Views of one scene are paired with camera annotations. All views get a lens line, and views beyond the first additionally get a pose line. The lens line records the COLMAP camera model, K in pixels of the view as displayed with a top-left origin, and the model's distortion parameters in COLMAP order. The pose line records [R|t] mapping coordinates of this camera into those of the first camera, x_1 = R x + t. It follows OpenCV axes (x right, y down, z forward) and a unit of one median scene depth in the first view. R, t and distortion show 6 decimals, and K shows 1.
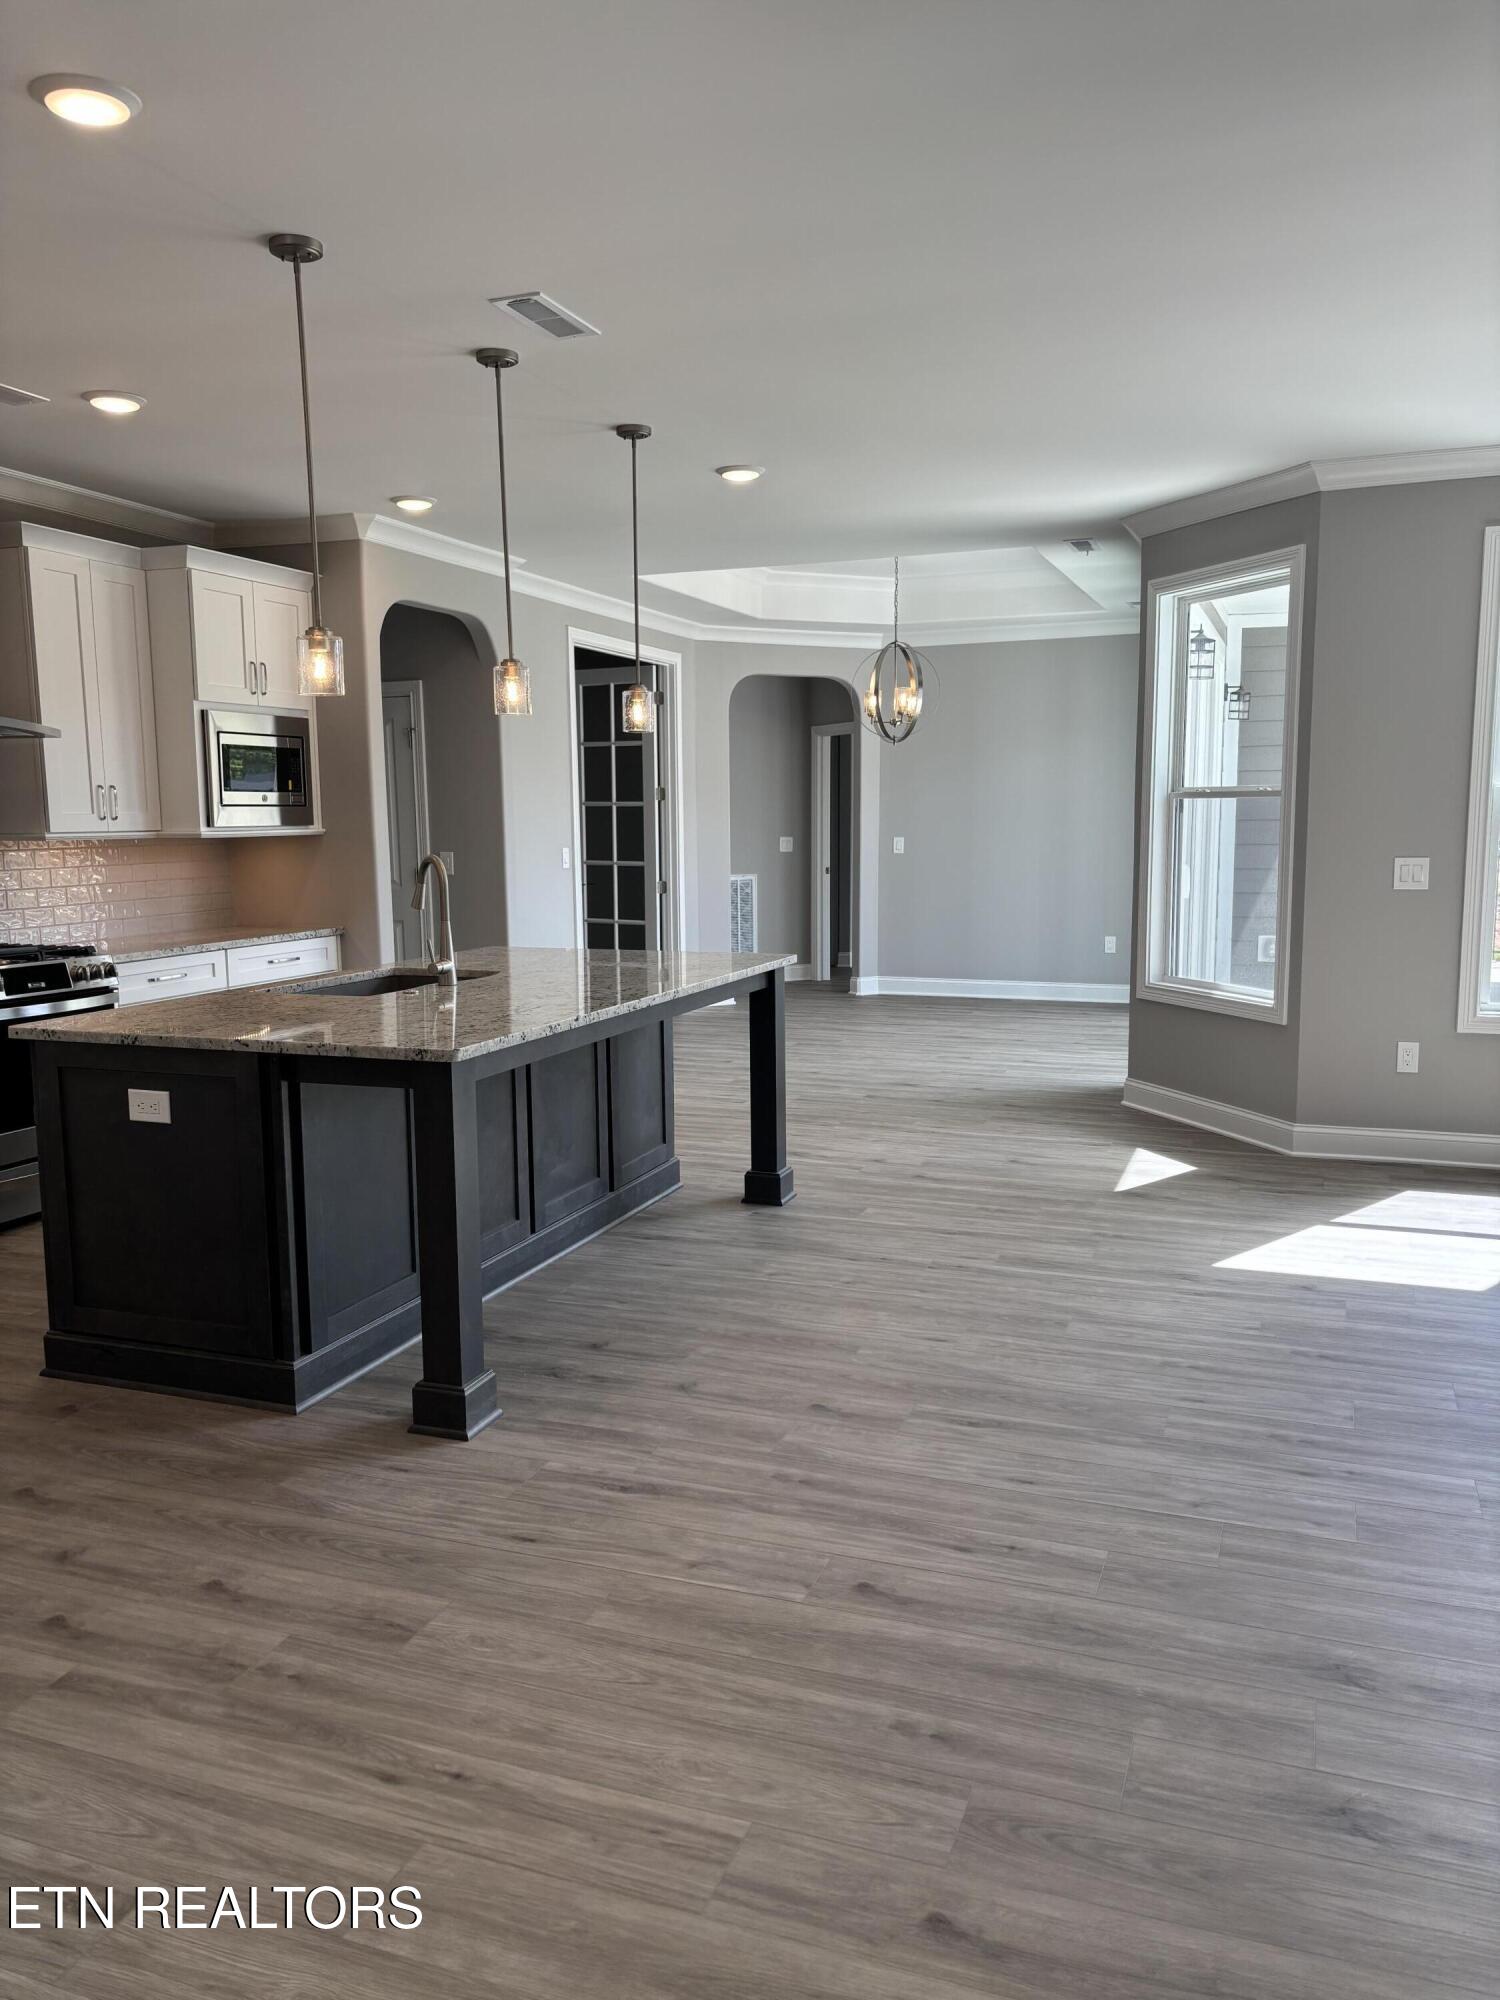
lens RADIAL K [[1503.1, 0, 762.0], [0, 1503.1, 1006.4], [0, 0, 1]] dist [0.068976, -0.095273]
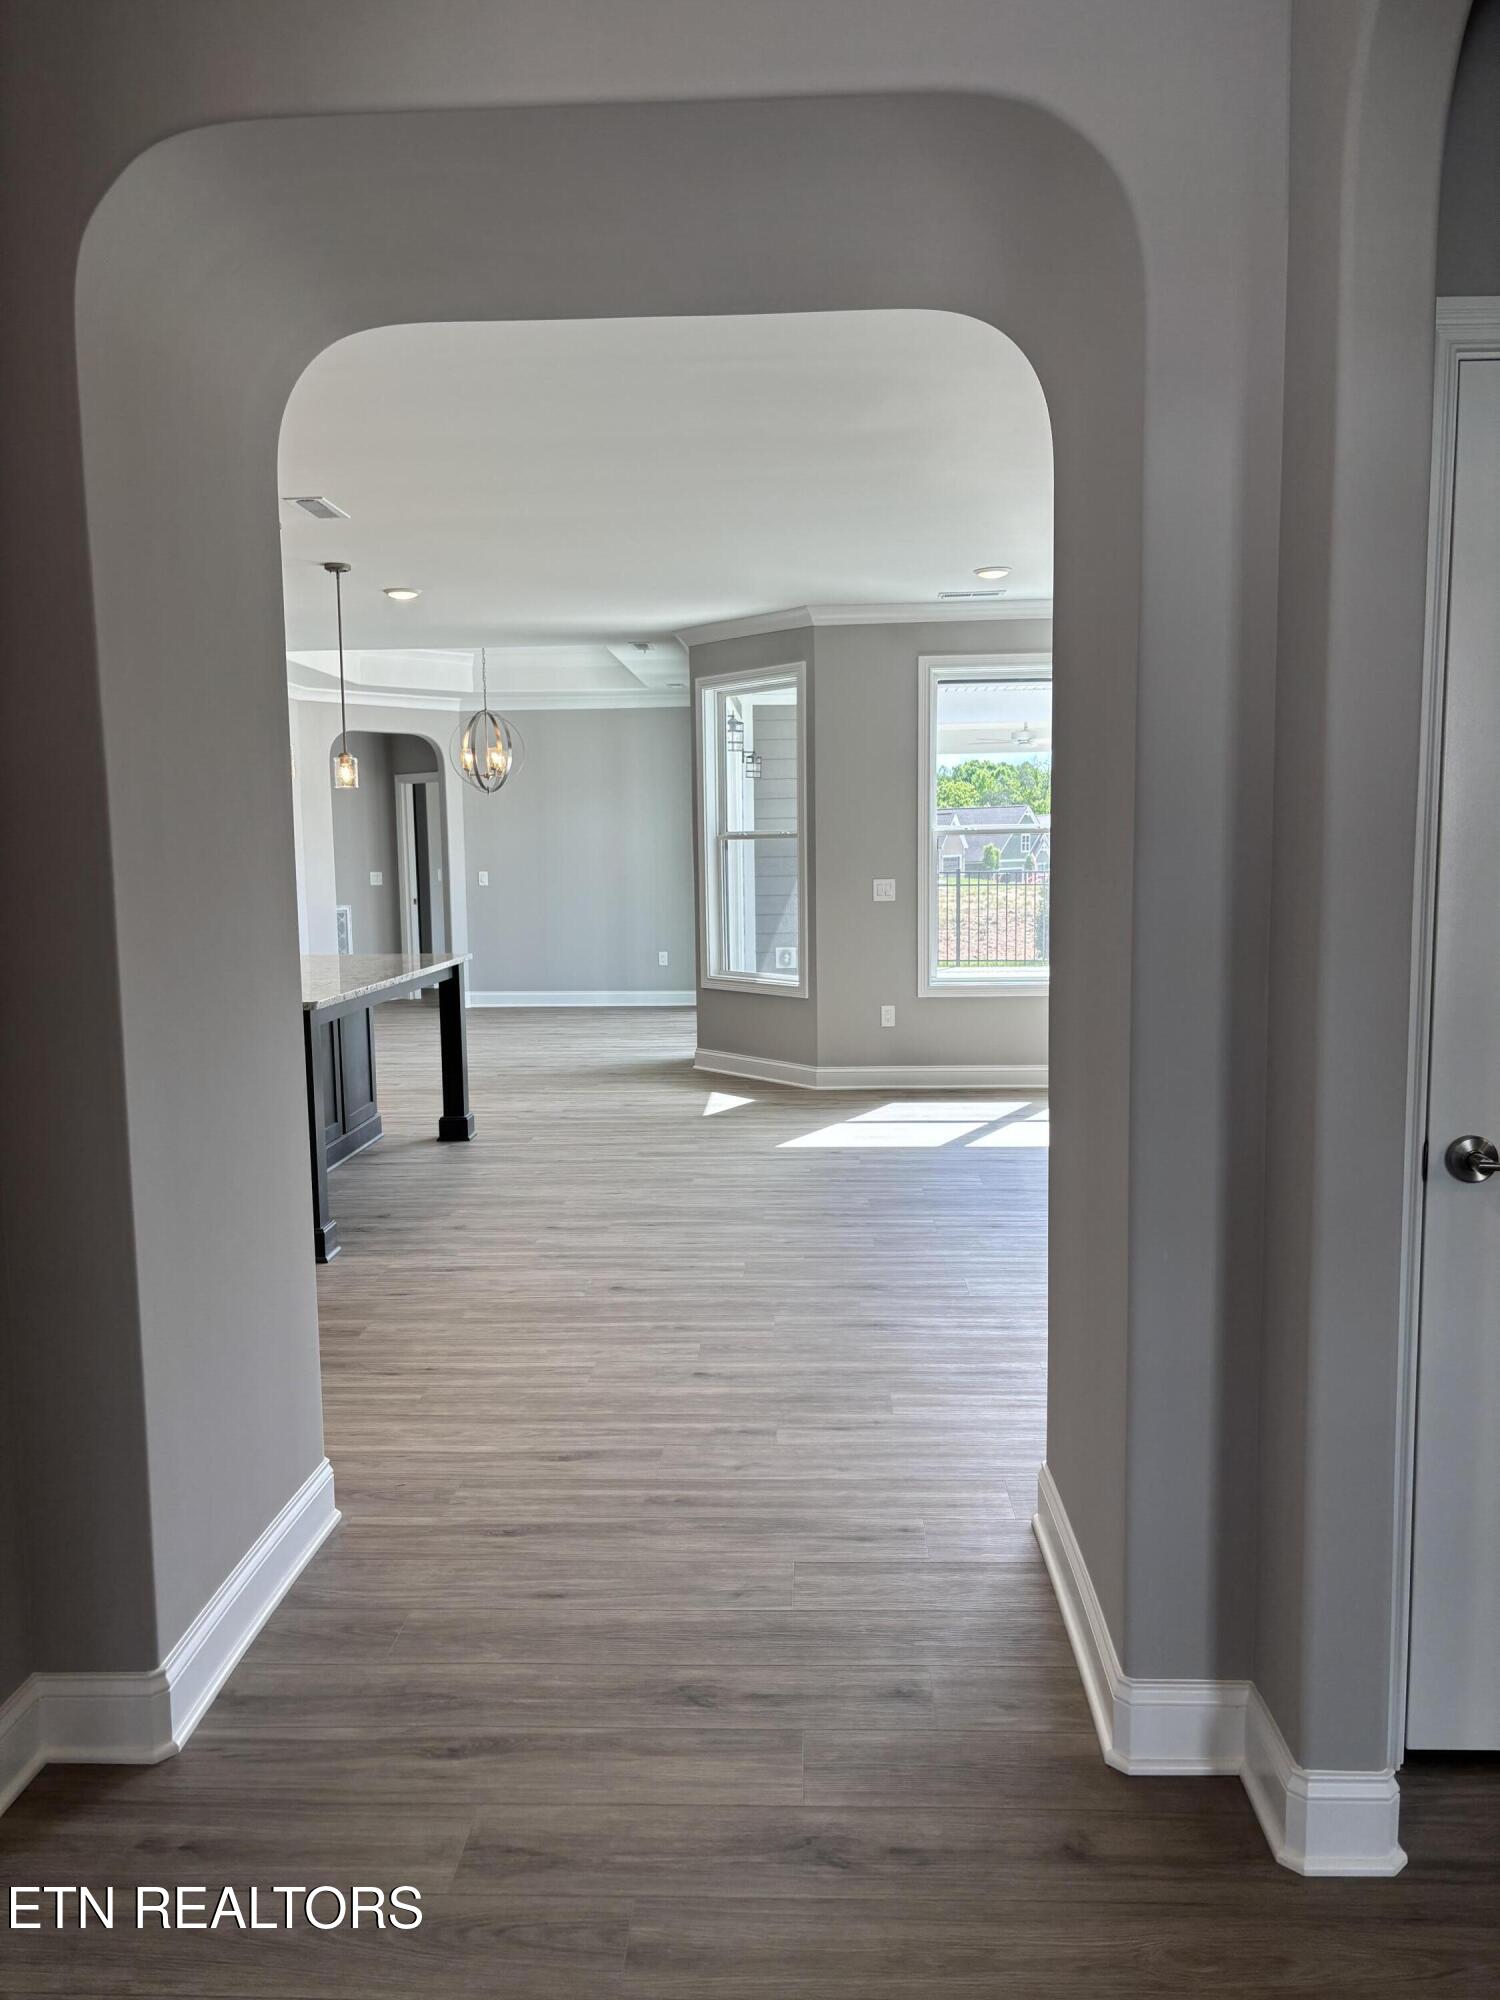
lens RADIAL K [[1503.1, 0, 762.0], [0, 1503.1, 1006.4], [0, 0, 1]] dist [0.068976, -0.095273]
pose [[0.948250, -0.036867, 0.315377, -0.215104], [0.045411, 0.998772, -0.019785, 0.070193], [-0.314260, 0.033083, 0.948760, -0.495794]]
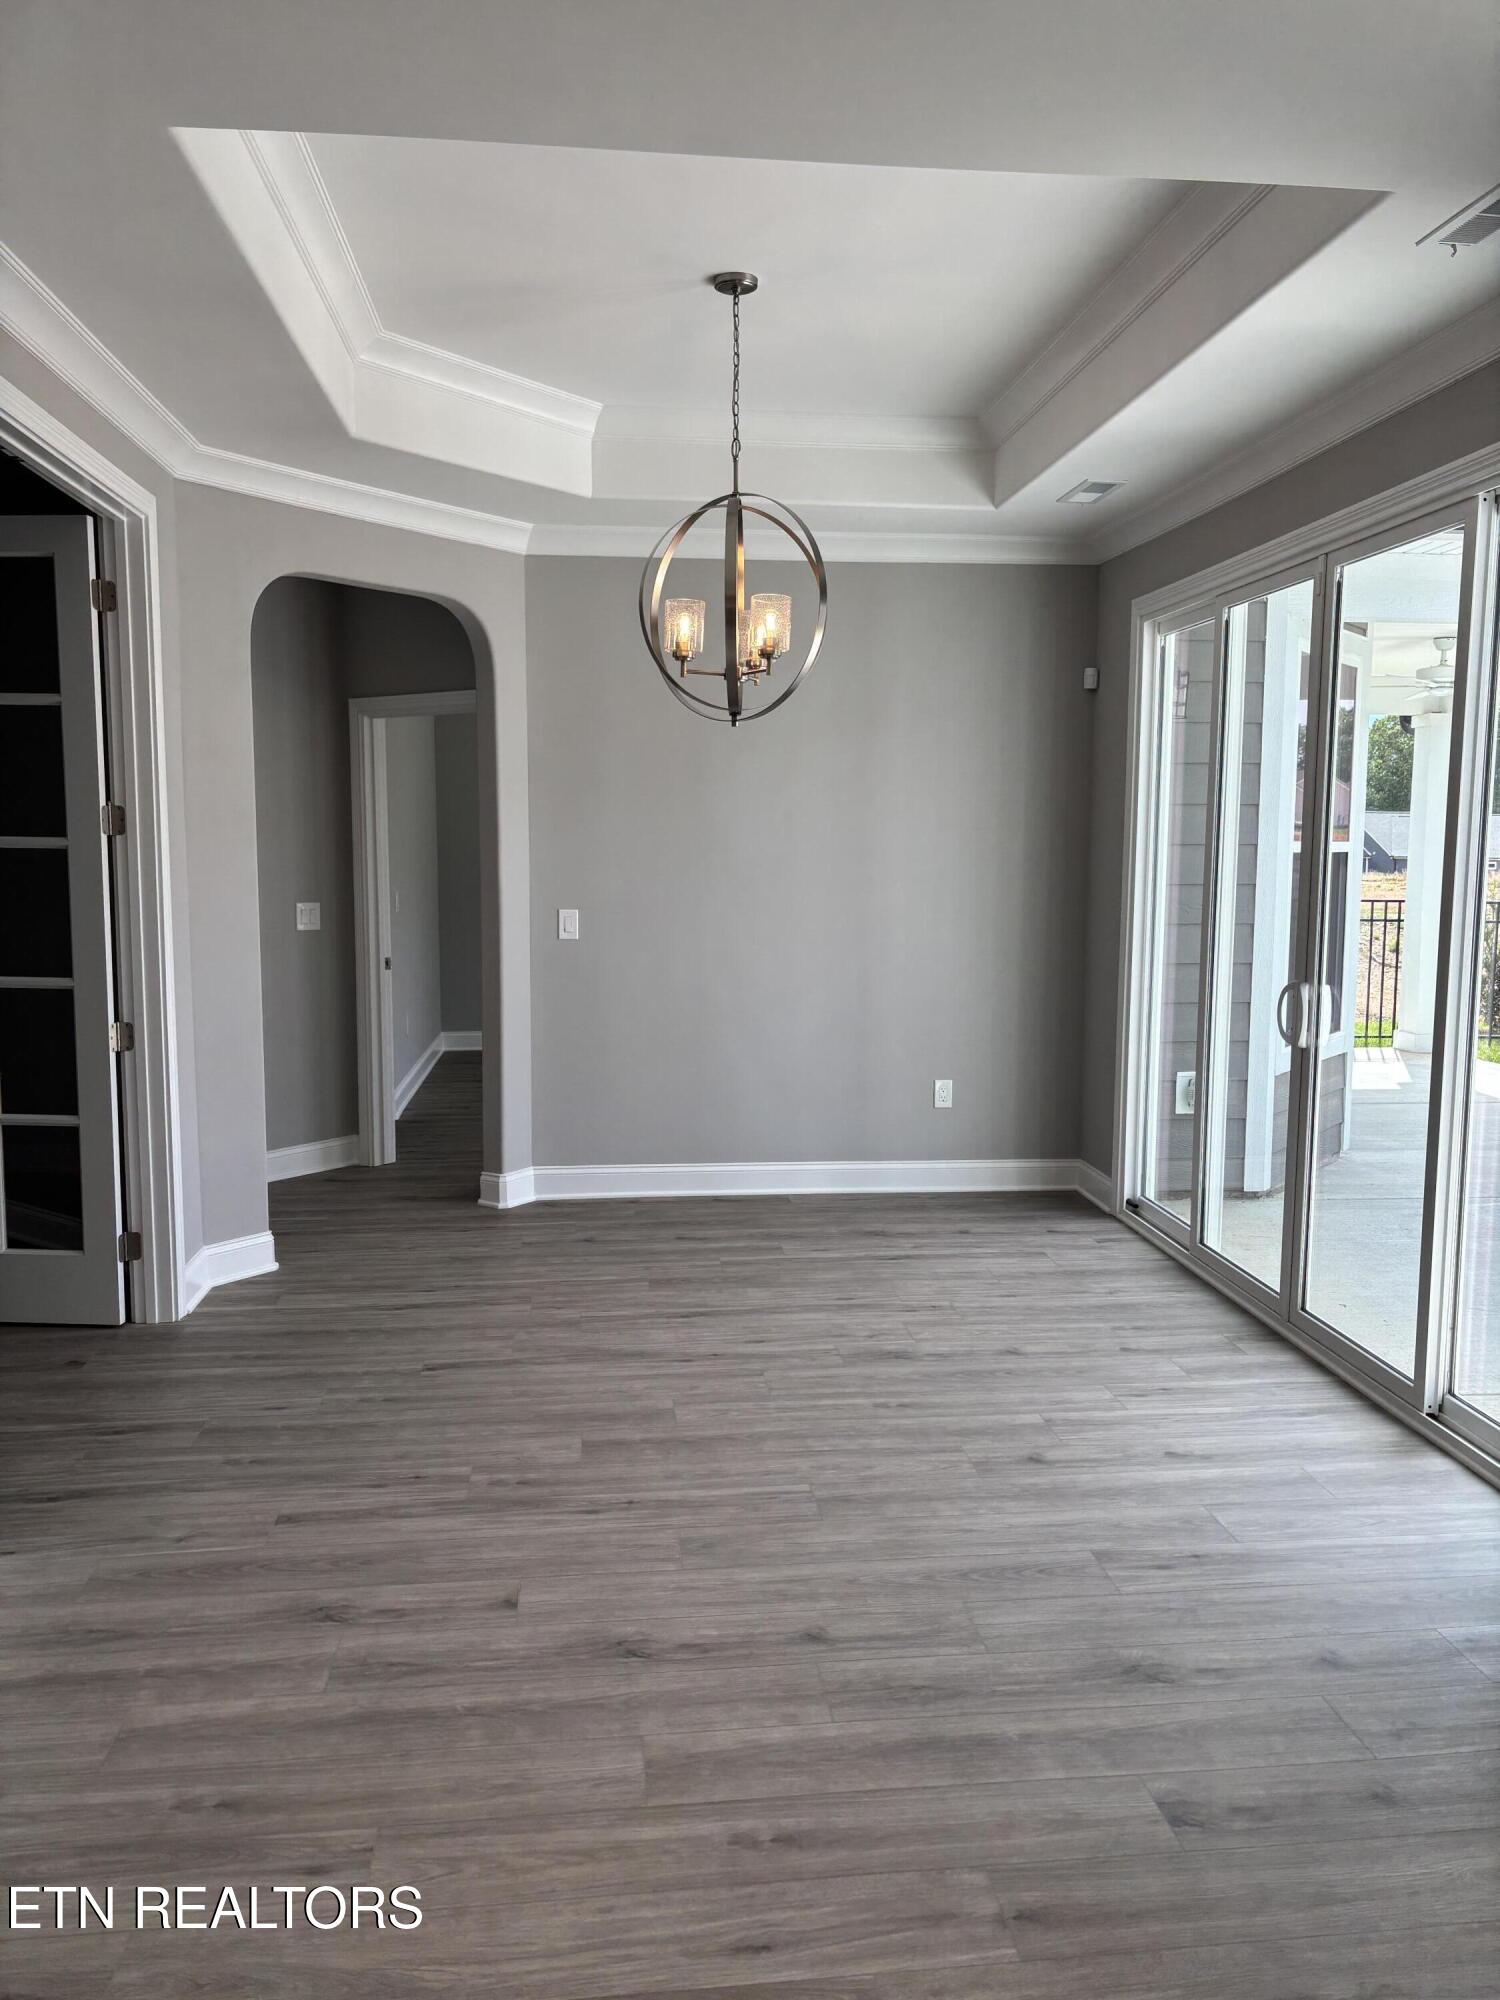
lens RADIAL K [[1485.4, 0, 774.6], [0, 1485.4, 1012.4], [0, 0, 1]] dist [-0.005806, -0.001044]
pose [[0.888065, -0.039045, 0.458056, -0.245743], [0.045803, 0.998944, -0.003650, -0.195000], [-0.457430, 0.024222, 0.888916, 1.376977]]
